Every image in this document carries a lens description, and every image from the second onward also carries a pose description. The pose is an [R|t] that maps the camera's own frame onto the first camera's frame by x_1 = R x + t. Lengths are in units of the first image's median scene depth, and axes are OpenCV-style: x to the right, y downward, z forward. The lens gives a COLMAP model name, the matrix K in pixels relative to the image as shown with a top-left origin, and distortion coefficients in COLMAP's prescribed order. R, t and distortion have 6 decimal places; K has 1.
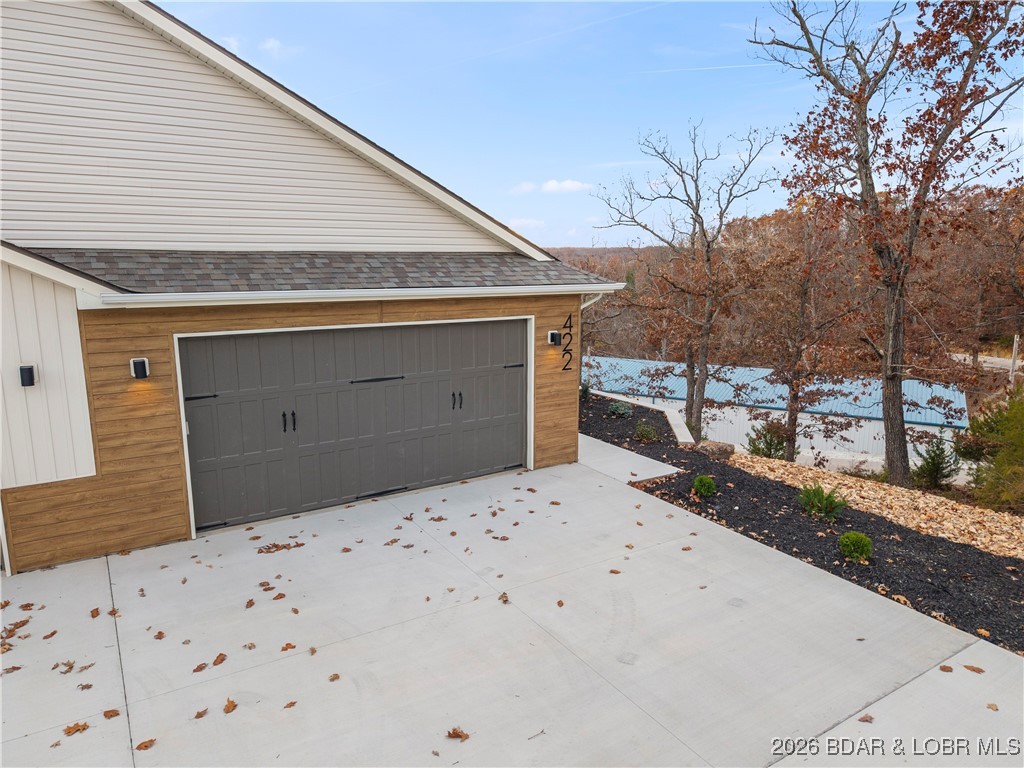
lens RADIAL K [[676.2, 0, 517.3], [0, 676.2, 378.7], [0, 0, 1]] dist [0.025540, -0.020738]
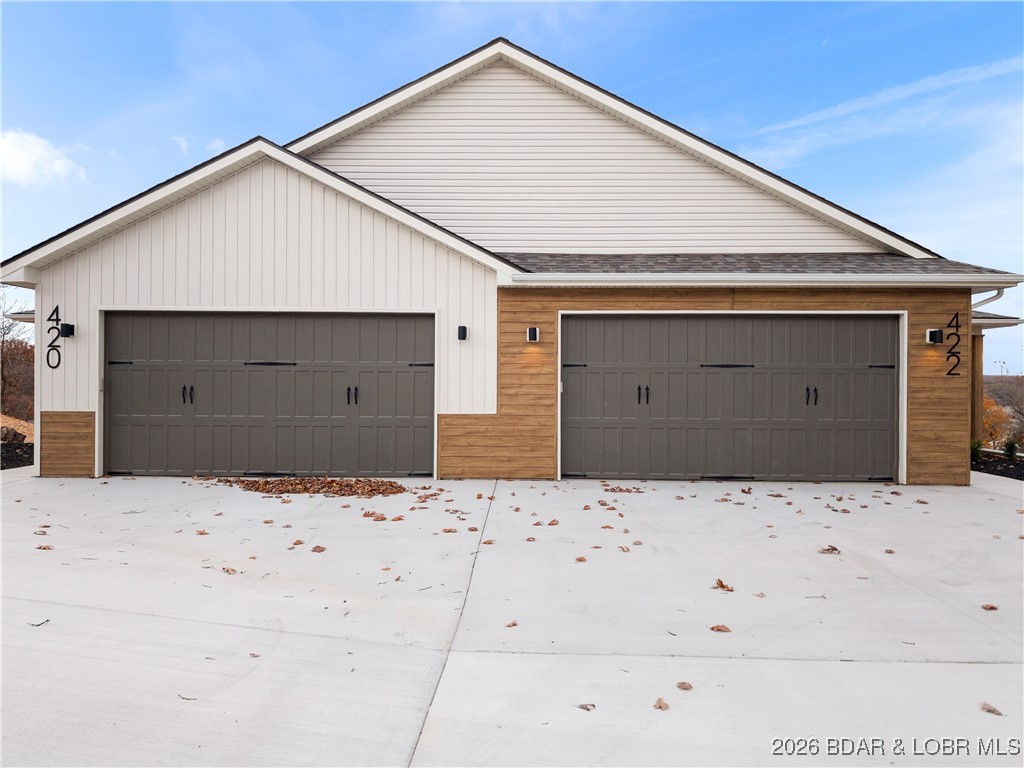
lens RADIAL K [[676.2, 0, 517.3], [0, 676.2, 378.7], [0, 0, 1]] dist [0.025540, -0.020738]
pose [[0.831000, 0.004912, -0.556250, 0.127692], [-0.104223, 0.983628, -0.147016, 0.243528], [0.546421, 0.180144, 0.817907, -0.049403]]
